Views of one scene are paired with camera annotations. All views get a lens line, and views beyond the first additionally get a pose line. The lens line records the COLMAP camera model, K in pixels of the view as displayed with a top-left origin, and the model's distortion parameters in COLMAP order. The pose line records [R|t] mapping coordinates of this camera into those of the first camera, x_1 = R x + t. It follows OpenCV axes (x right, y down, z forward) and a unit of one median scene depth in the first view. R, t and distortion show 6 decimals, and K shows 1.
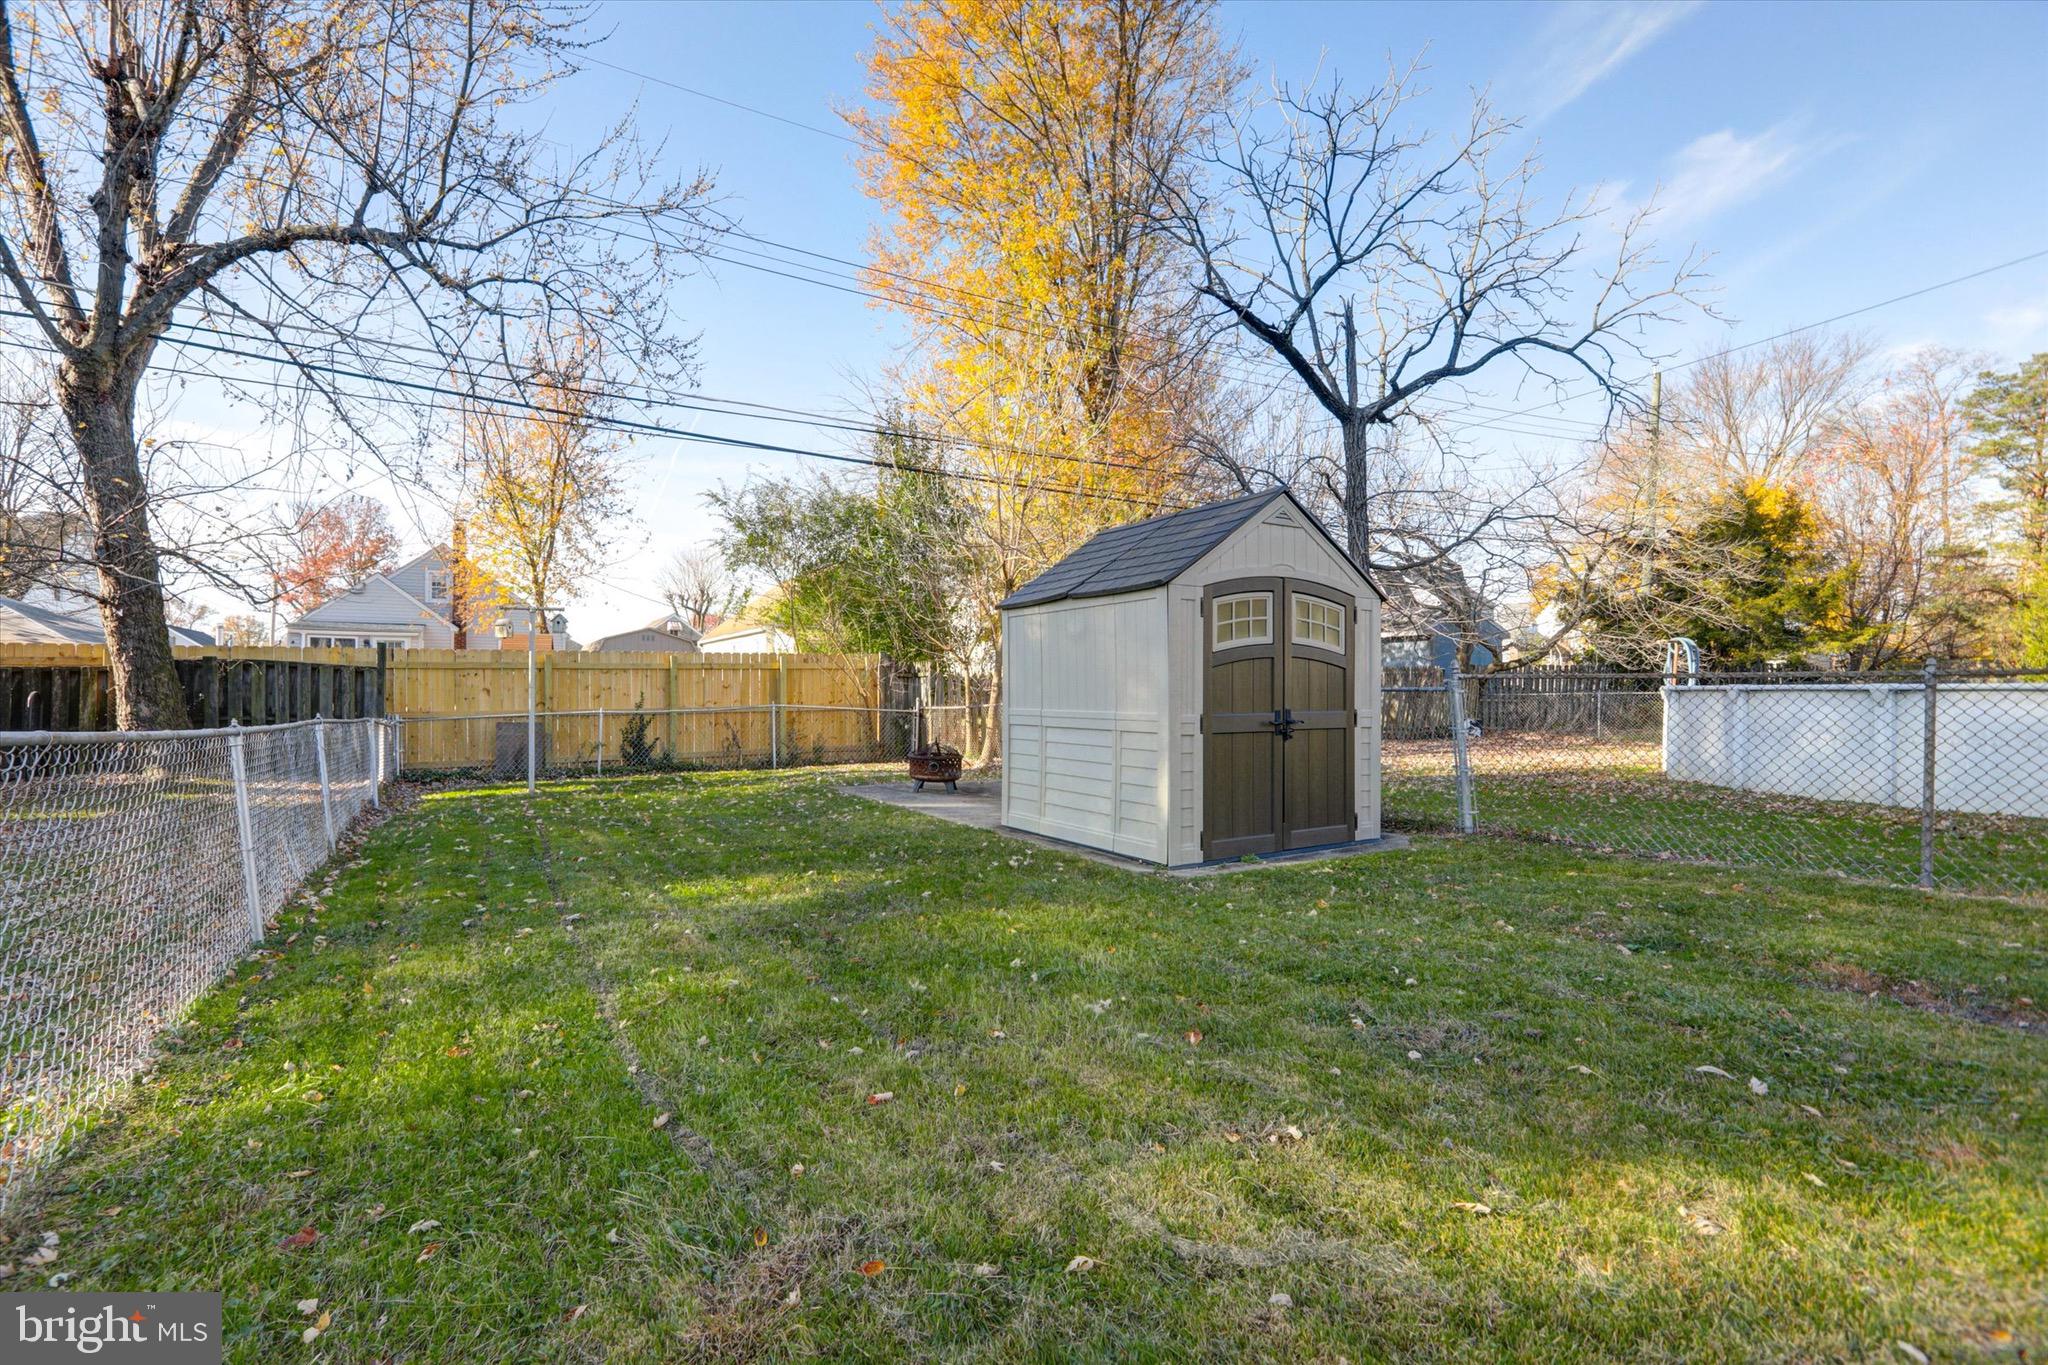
lens RADIAL K [[964.4, 0, 1023.0], [0, 964.4, 673.1], [0, 0, 1]] dist [-0.048561, 0.041714]
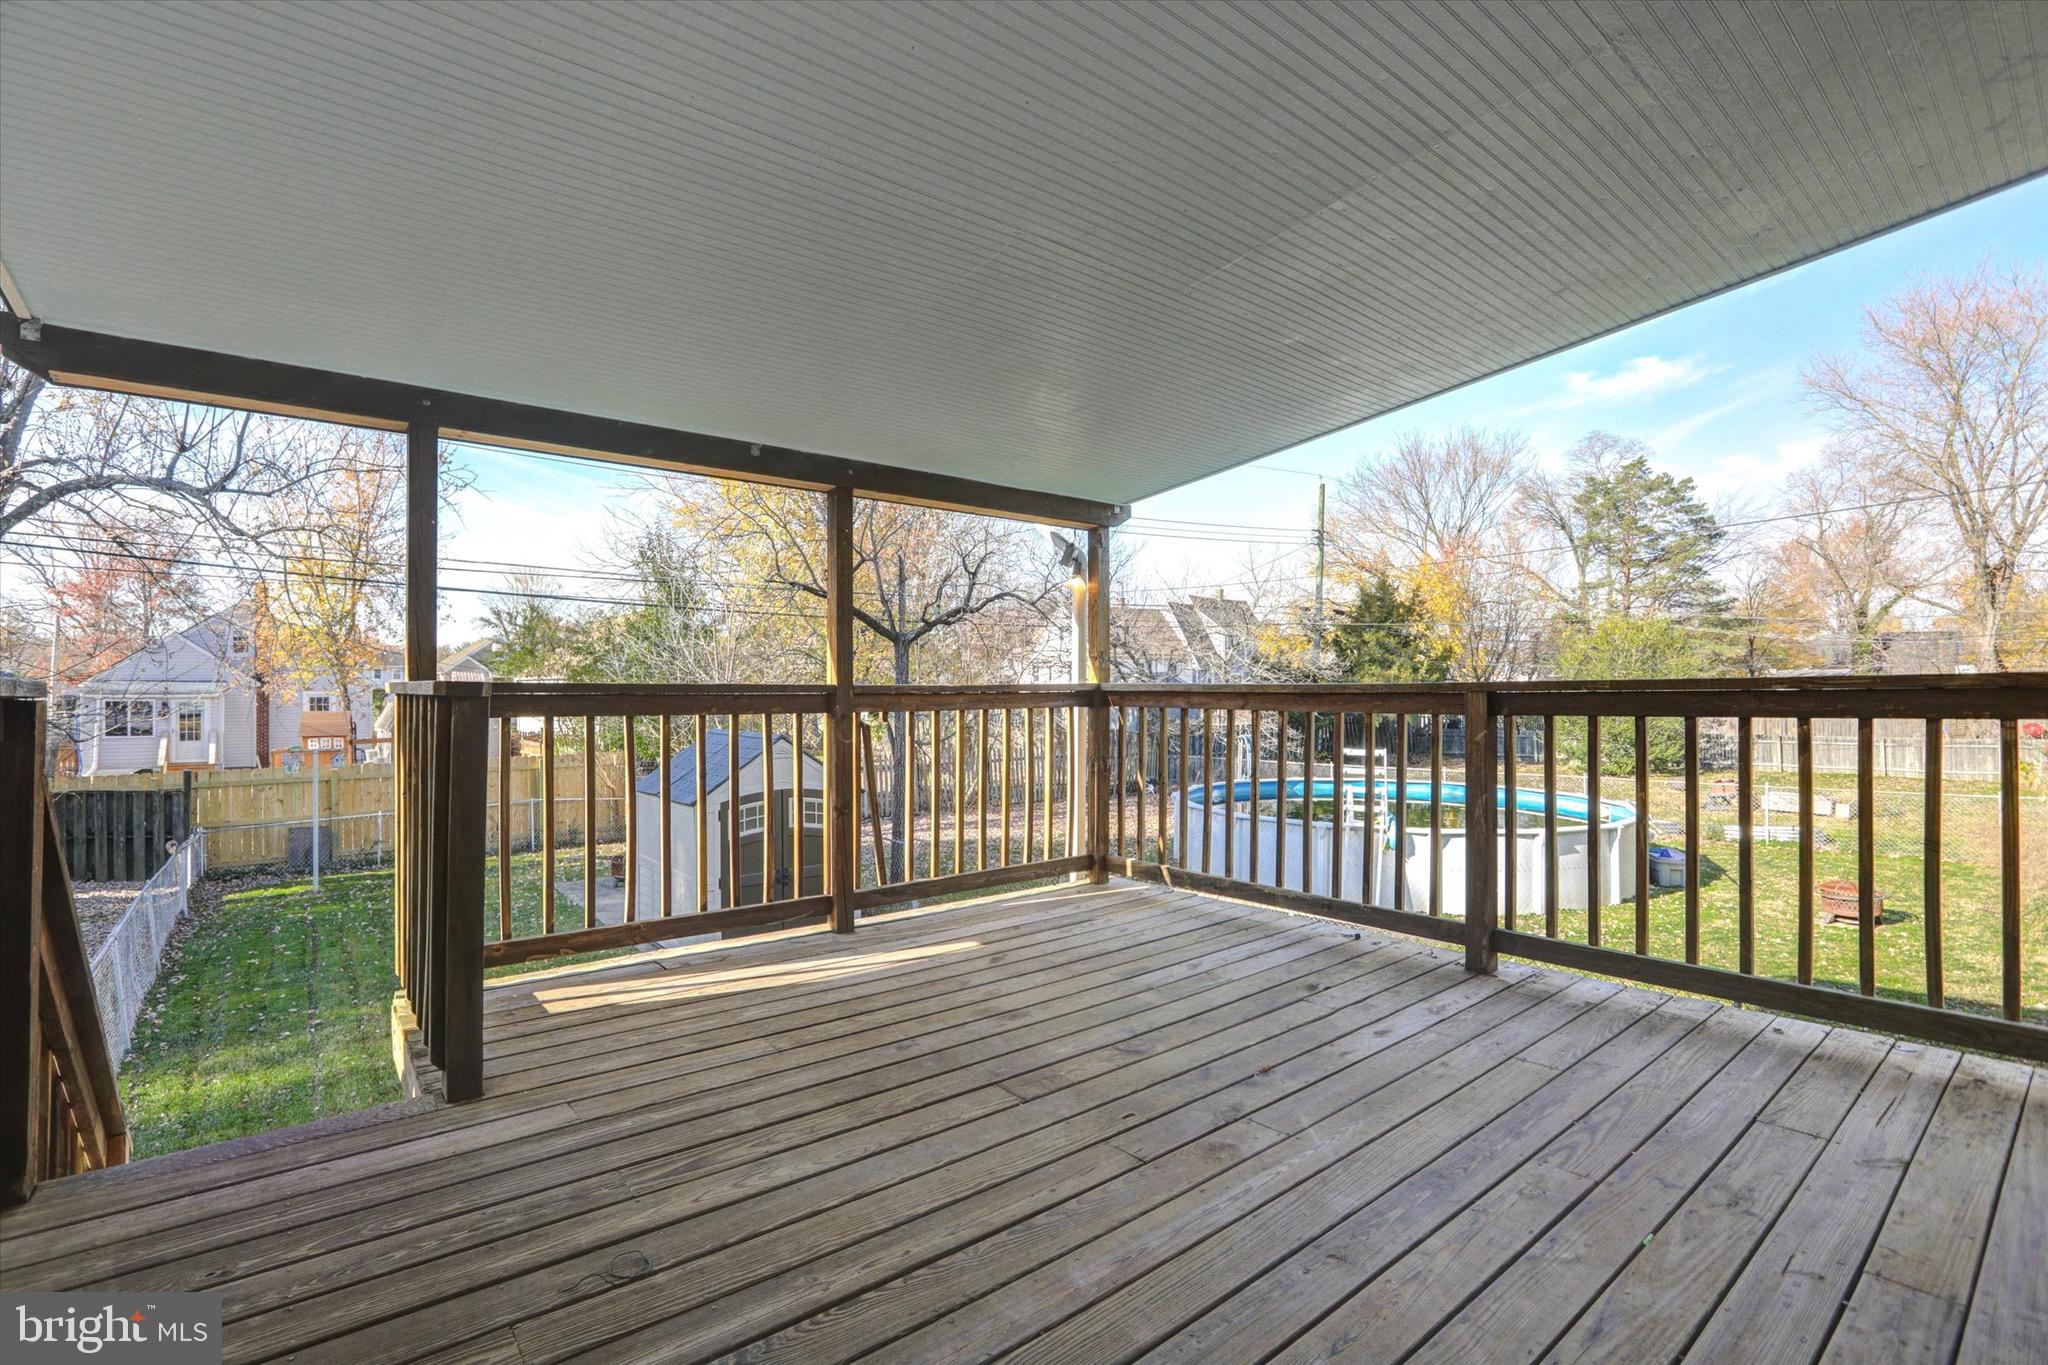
lens RADIAL K [[931.8, 0, 1012.6], [0, 931.8, 688.7], [0, 0, 1]] dist [-0.056571, 0.021785]
pose [[0.988013, -0.000979, 0.154366, 0.257731], [0.000100, 0.999984, 0.005706, -0.175075], [-0.154369, -0.005623, 0.987997, -0.404856]]
